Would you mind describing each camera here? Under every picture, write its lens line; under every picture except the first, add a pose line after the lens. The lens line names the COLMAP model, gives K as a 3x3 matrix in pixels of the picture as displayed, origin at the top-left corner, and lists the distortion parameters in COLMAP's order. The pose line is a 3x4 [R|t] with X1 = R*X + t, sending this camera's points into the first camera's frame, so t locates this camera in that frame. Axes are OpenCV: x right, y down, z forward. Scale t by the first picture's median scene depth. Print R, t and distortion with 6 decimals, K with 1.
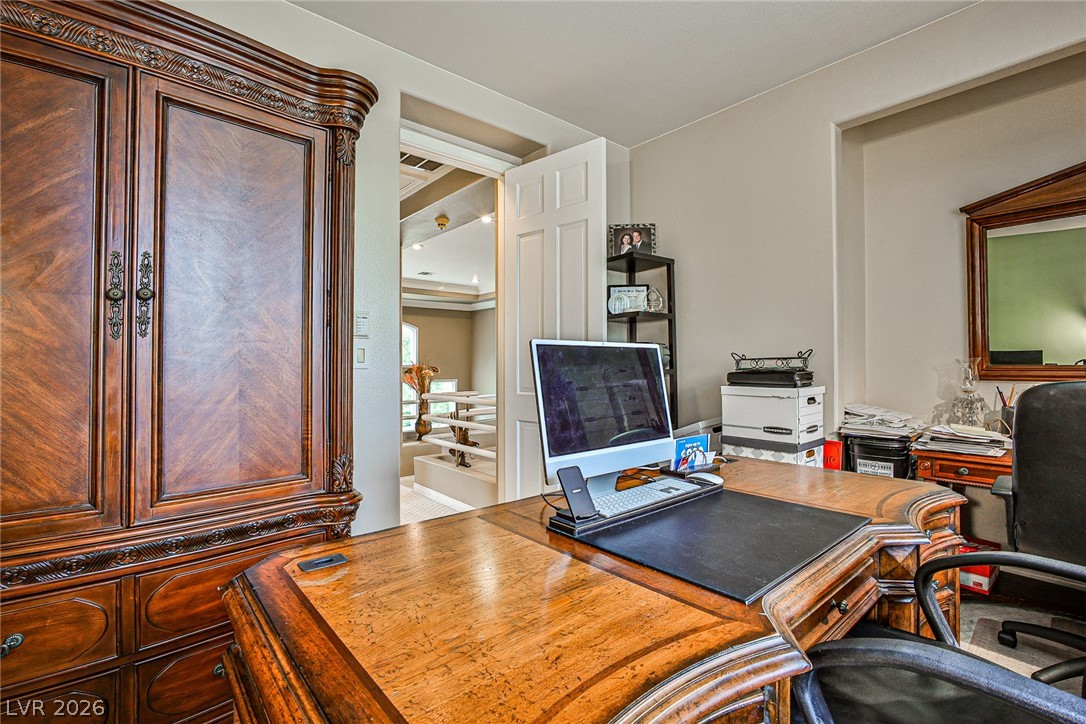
lens RADIAL K [[480.1, 0, 543.1], [0, 480.1, 360.4], [0, 0, 1]] dist [-0.025329, 0.000035]
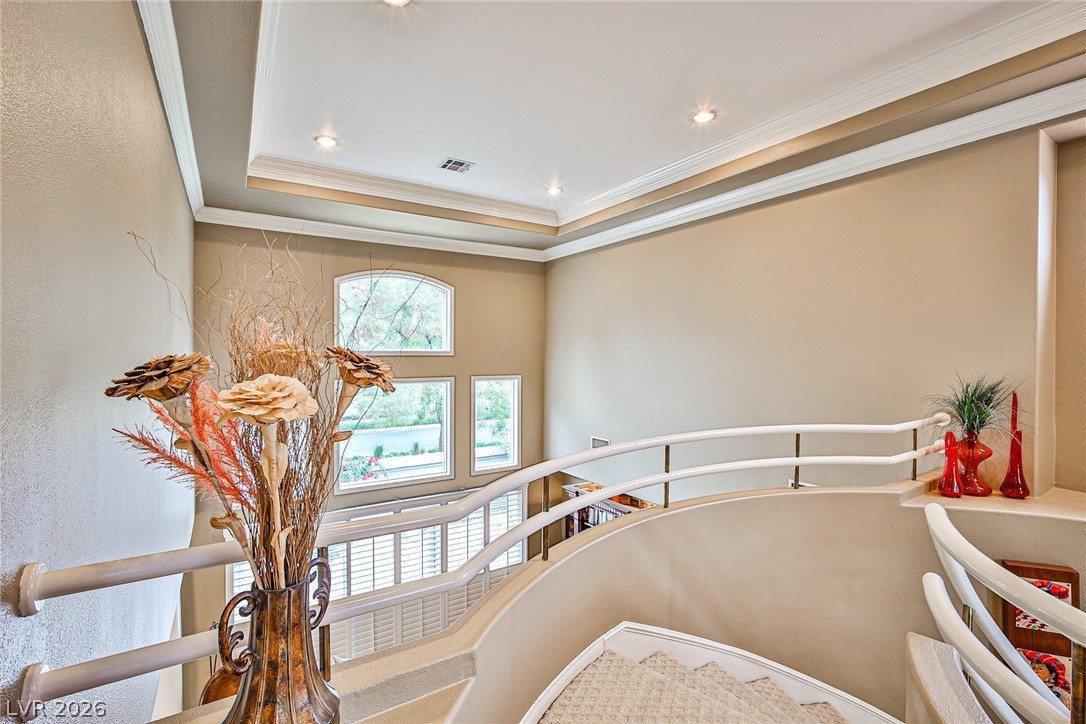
lens RADIAL K [[480.1, 0, 541.2], [0, 480.1, 361.2], [0, 0, 1]] dist [-0.025329, 0.000035]
pose [[0.990692, 0.003076, -0.136088, -0.078705], [0.000249, 0.999702, 0.024408, 0.005269], [0.136123, -0.024215, 0.990396, 0.447988]]
